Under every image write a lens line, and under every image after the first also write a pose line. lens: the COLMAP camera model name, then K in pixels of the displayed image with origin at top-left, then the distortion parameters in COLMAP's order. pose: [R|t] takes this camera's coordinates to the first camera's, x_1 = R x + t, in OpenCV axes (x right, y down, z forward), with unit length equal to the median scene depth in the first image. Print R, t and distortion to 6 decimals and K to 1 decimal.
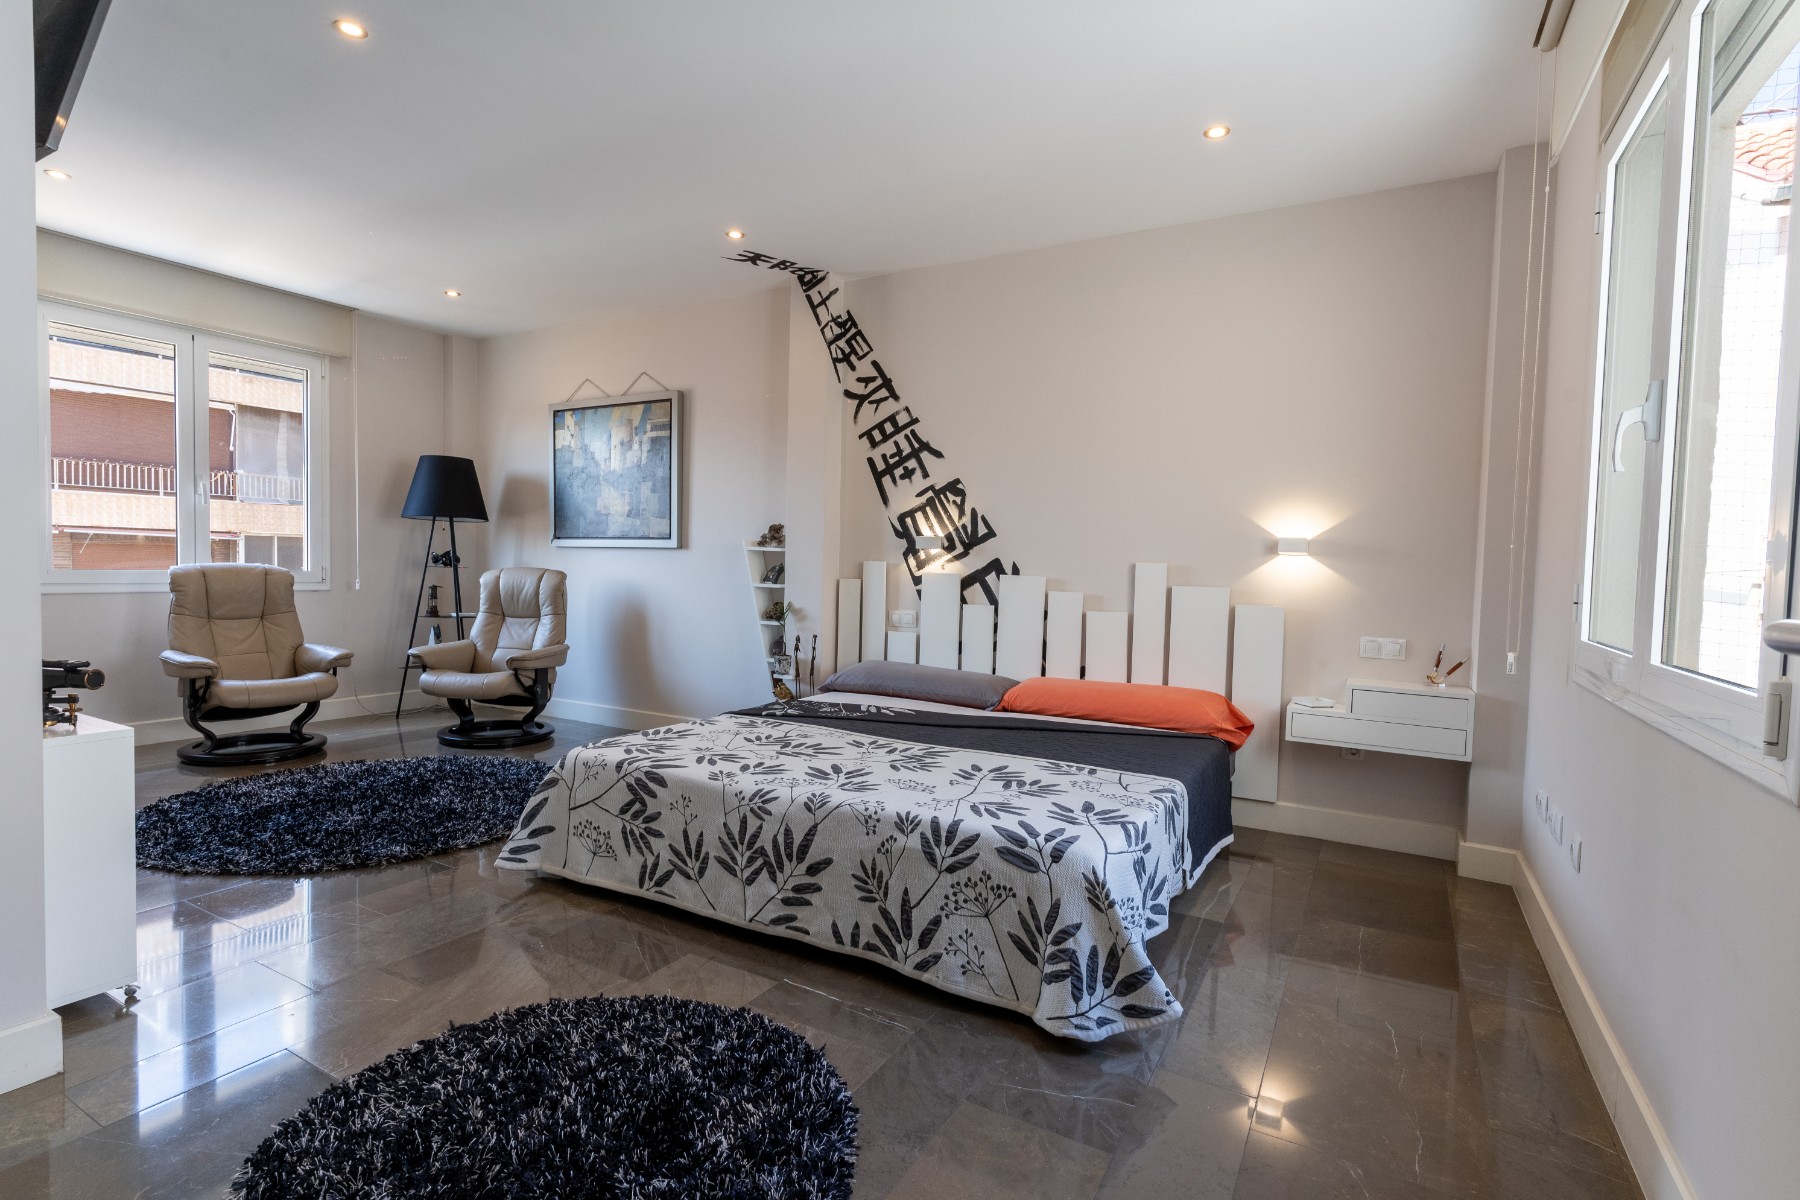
lens RADIAL K [[859.5, 0, 893.0], [0, 859.5, 605.9], [0, 0, 1]] dist [0.002358, -0.001734]
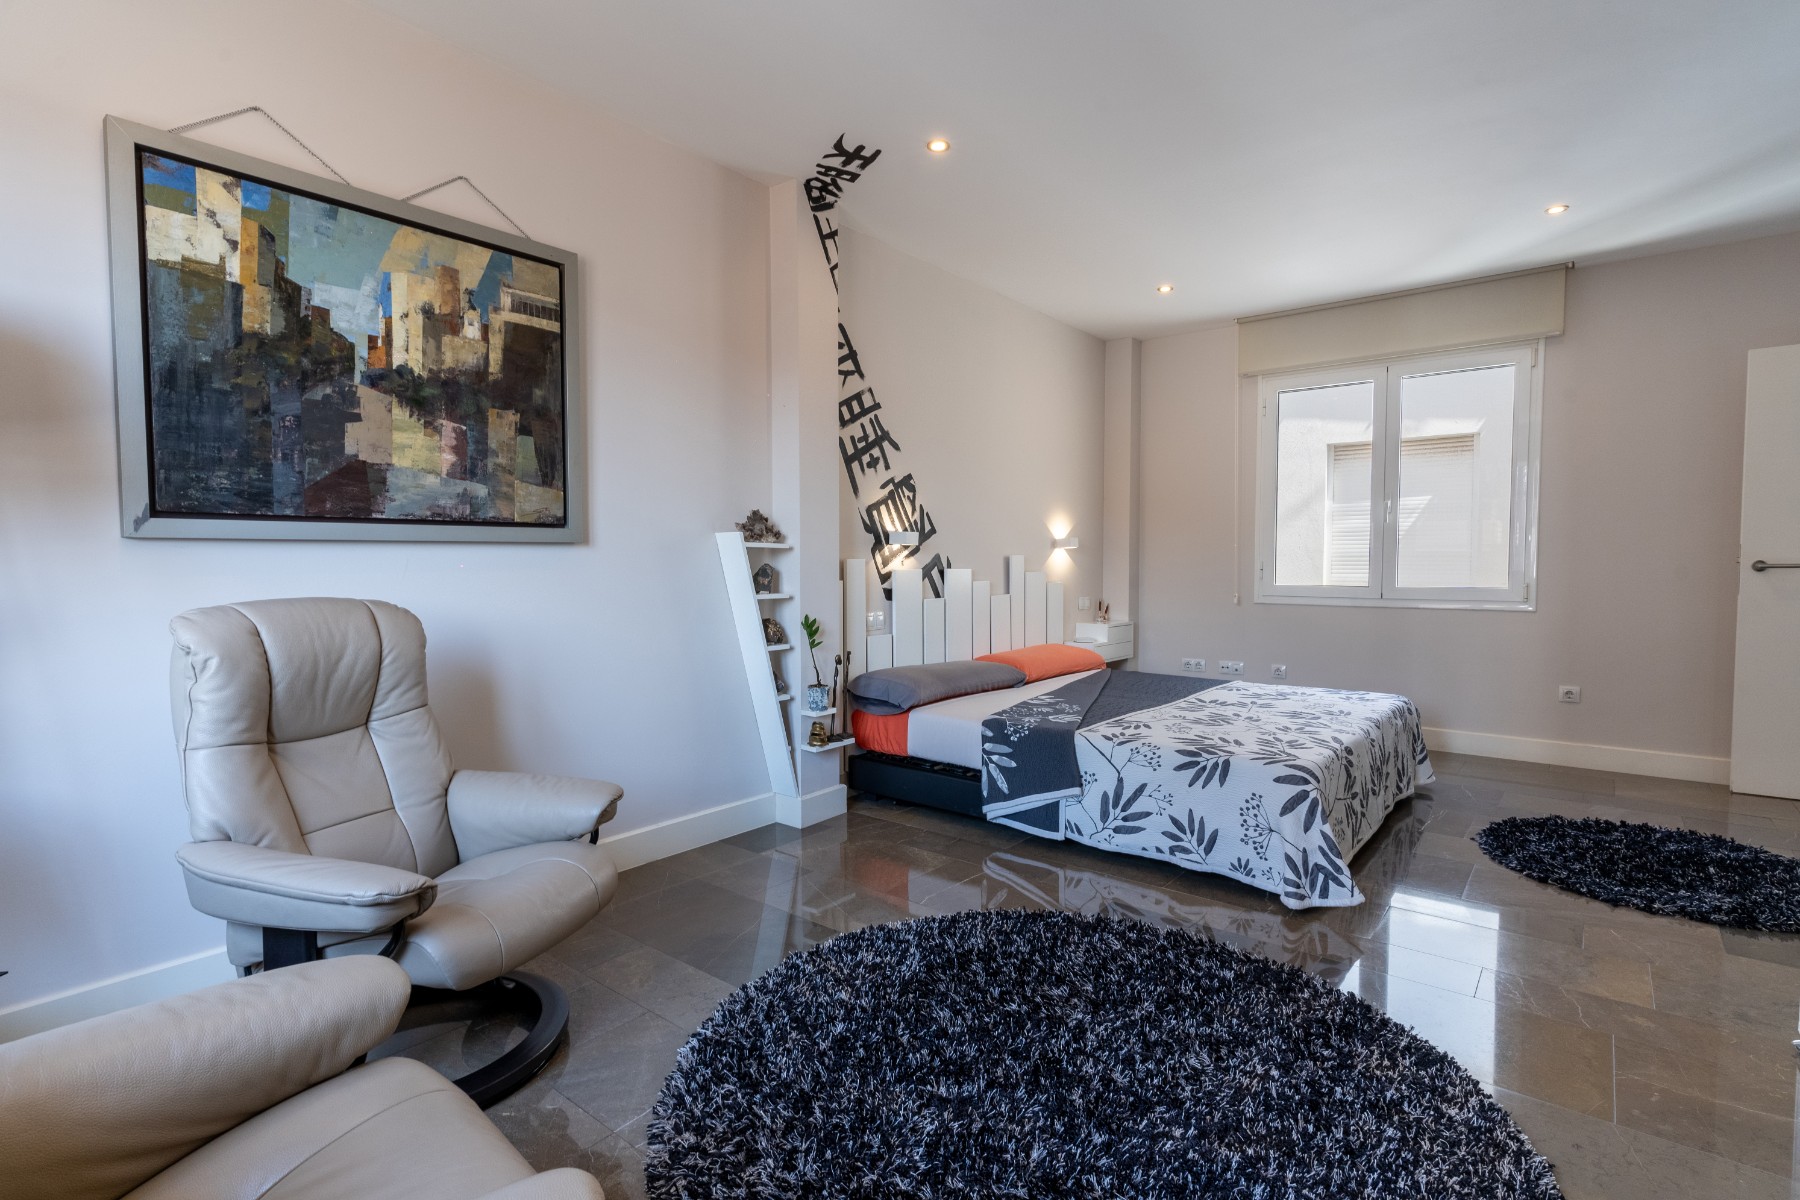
lens RADIAL K [[859.5, 0, 895.8], [0, 859.5, 592.2], [0, 0, 1]] dist [0.002358, -0.001734]
pose [[0.165396, -0.068195, 0.983867, -0.884796], [0.044936, 0.997091, 0.061558, -0.071427], [-0.985203, 0.034029, 0.167979, 0.827174]]
